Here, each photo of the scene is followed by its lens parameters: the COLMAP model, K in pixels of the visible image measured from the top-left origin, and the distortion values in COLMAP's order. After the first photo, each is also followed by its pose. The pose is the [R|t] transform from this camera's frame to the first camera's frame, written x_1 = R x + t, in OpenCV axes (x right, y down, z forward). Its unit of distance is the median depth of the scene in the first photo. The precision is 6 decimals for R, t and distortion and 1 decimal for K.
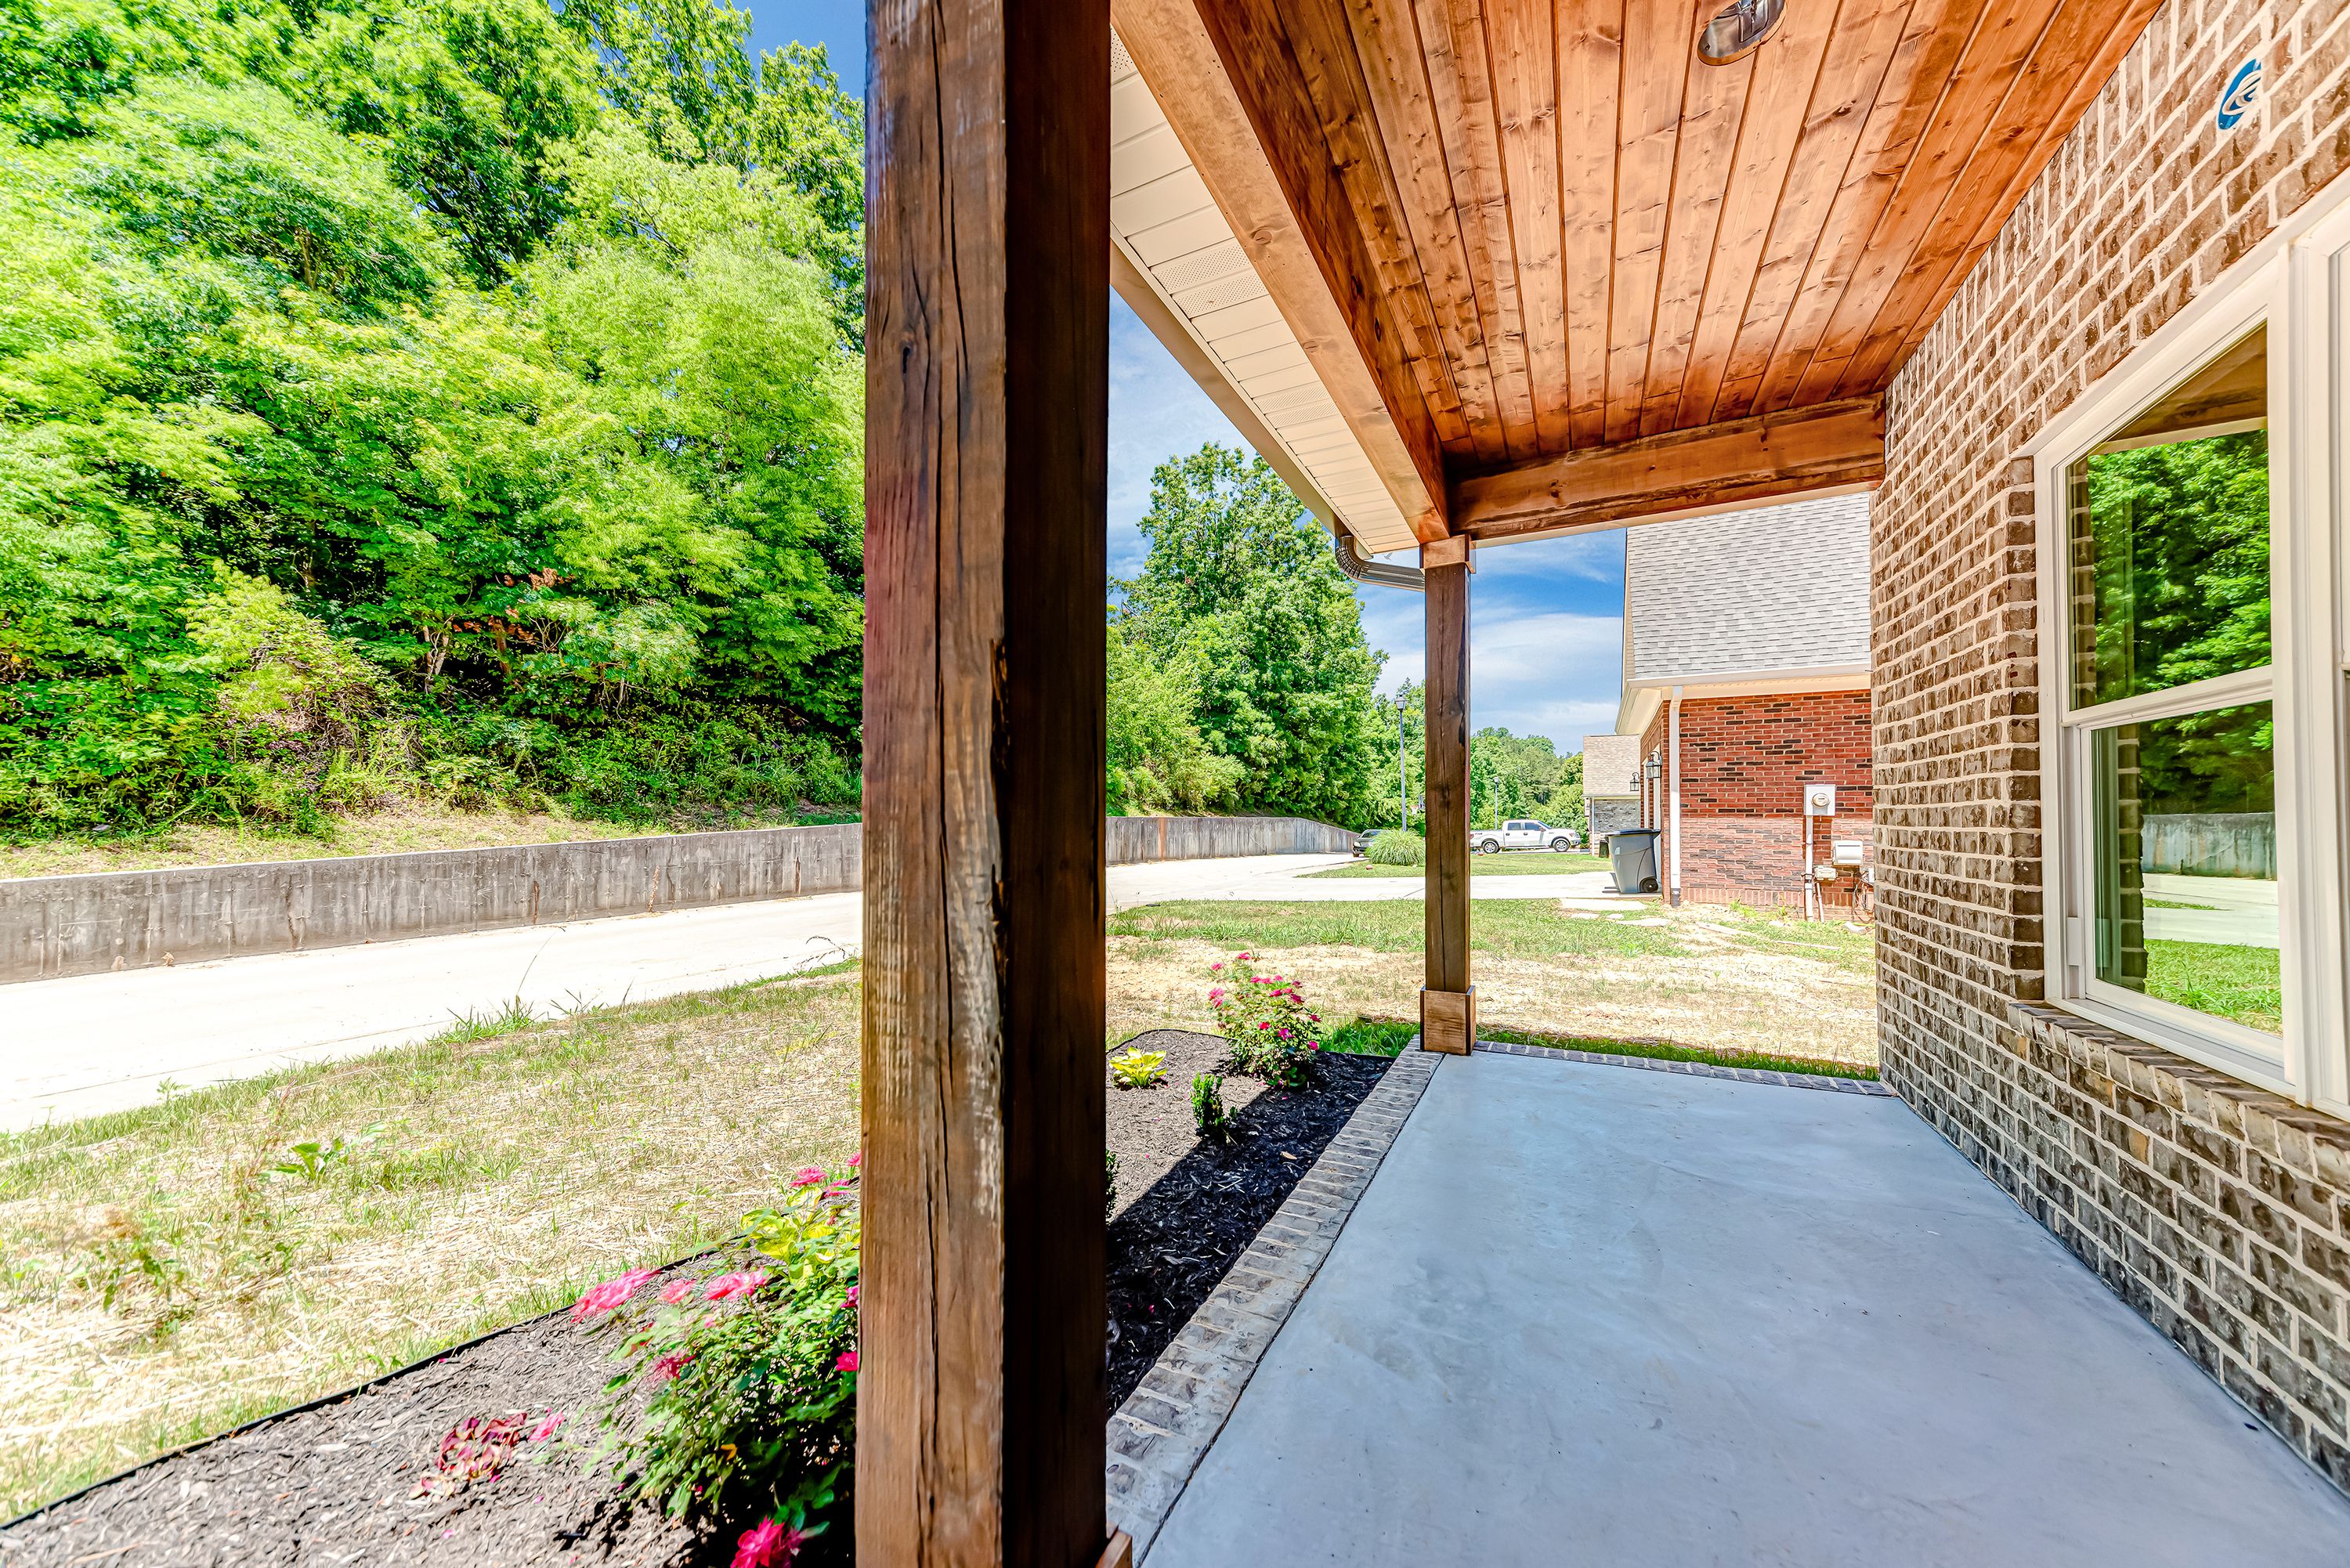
lens RADIAL K [[826.3, 0, 1174.1], [0, 826.3, 802.1], [0, 0, 1]] dist [0.020876, 0.000215]
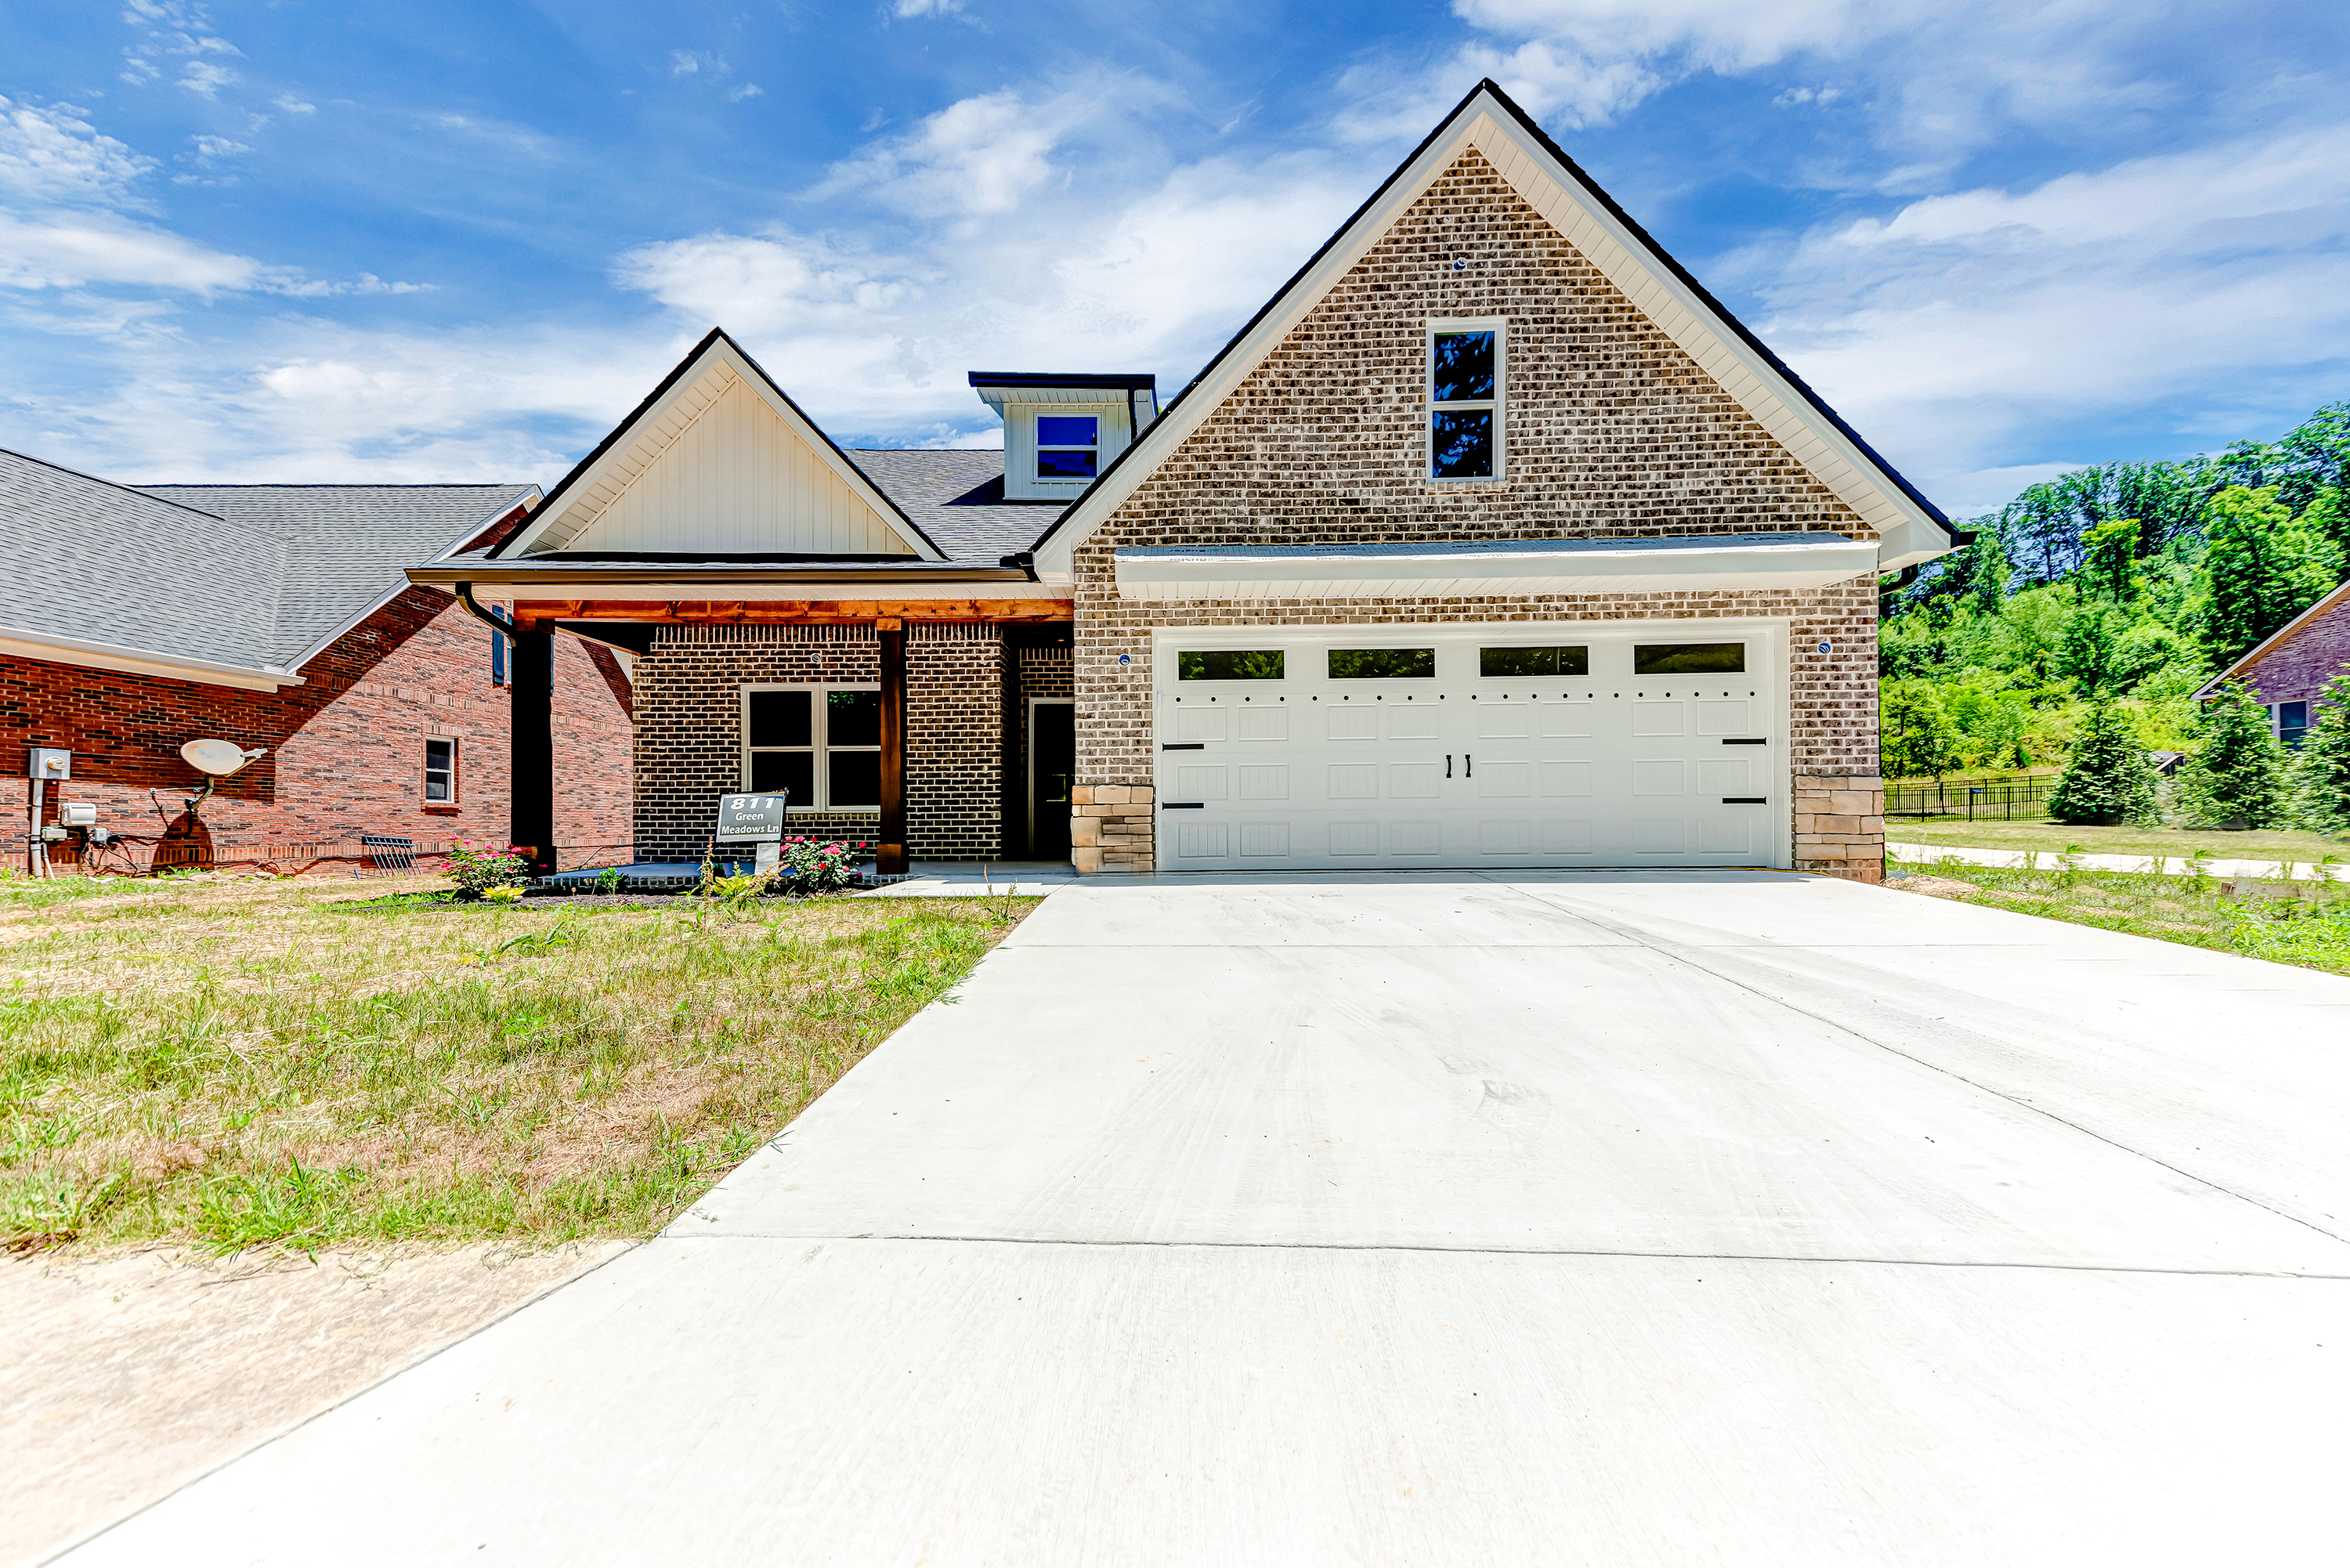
lens RADIAL K [[826.3, 0, 1159.8], [0, 826.3, 818.6], [0, 0, 1]] dist [0.020876, 0.000215]
pose [[-0.409778, 0.007452, 0.912155, -0.769551], [-0.012783, 0.999822, -0.013911, 0.062483], [-0.912096, -0.017361, -0.409610, 0.173339]]
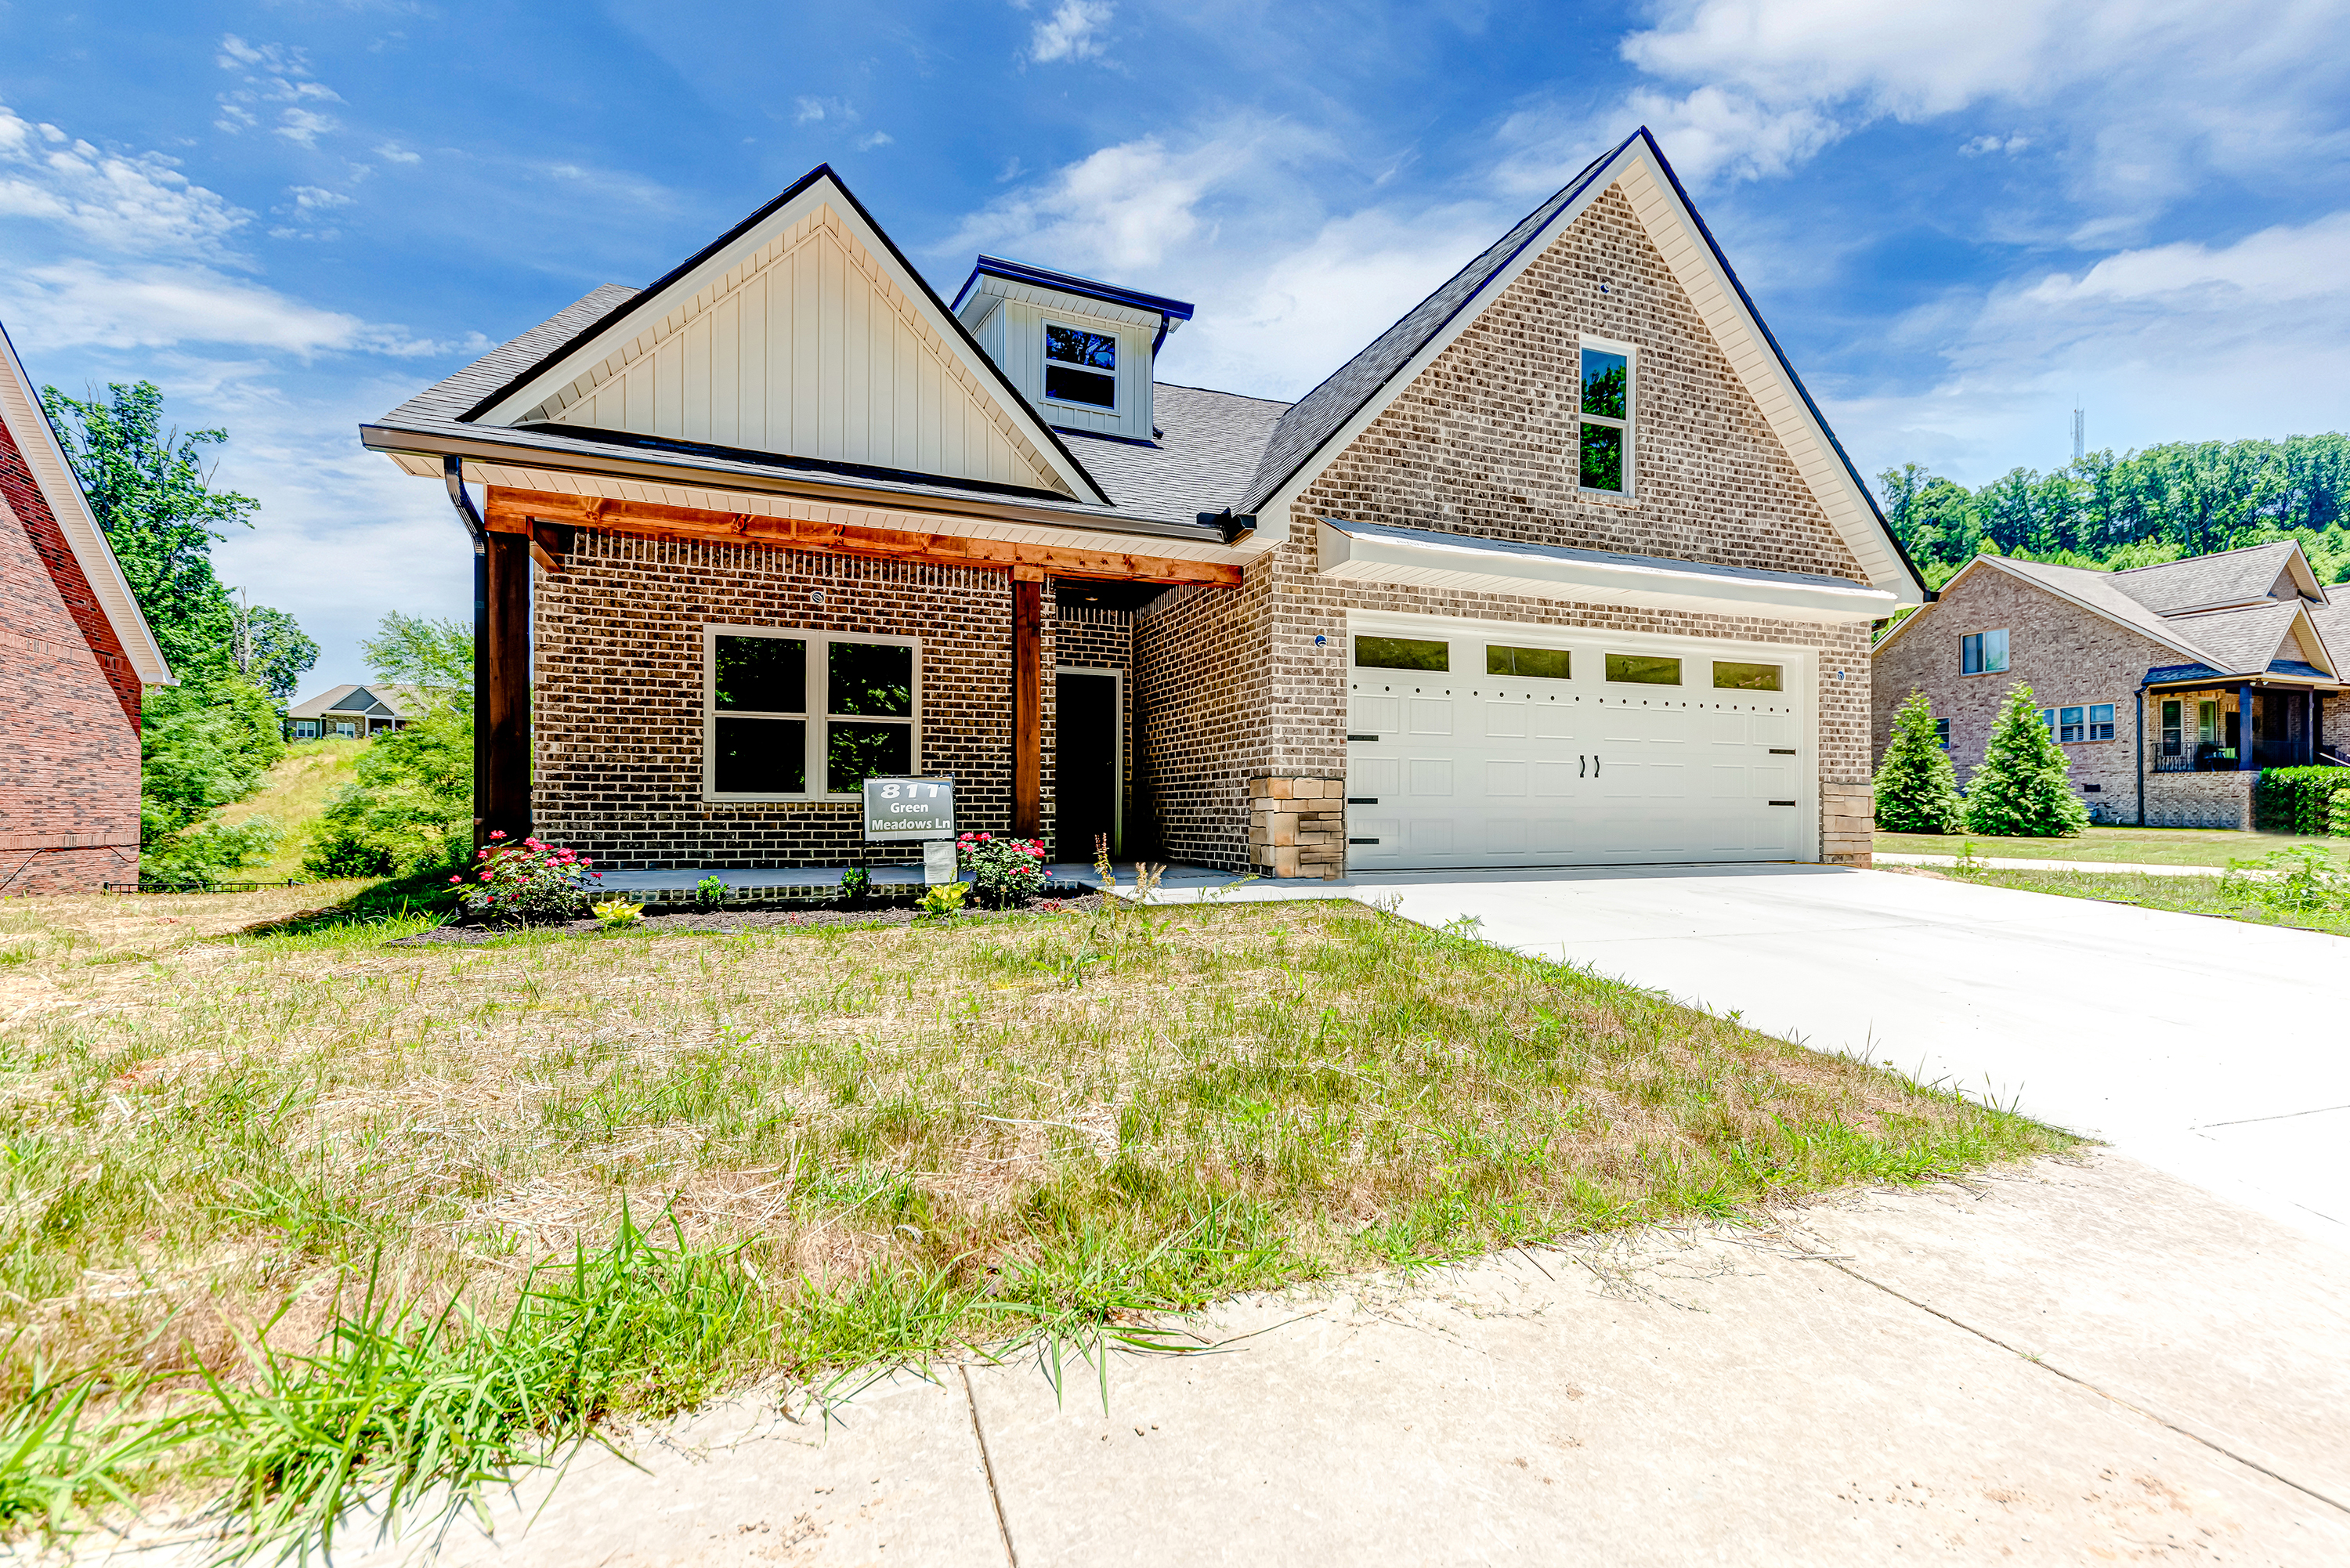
lens RADIAL K [[1030.9, 0, 1157.7], [0, 1030.9, 810.0], [0, 0, 1]] dist [0.015581, -0.000949]
pose [[-0.728562, 0.002598, 0.684975, -0.581750], [-0.016001, 0.999655, -0.020811, 0.067961], [-0.684793, -0.026122, -0.728269, 0.566651]]
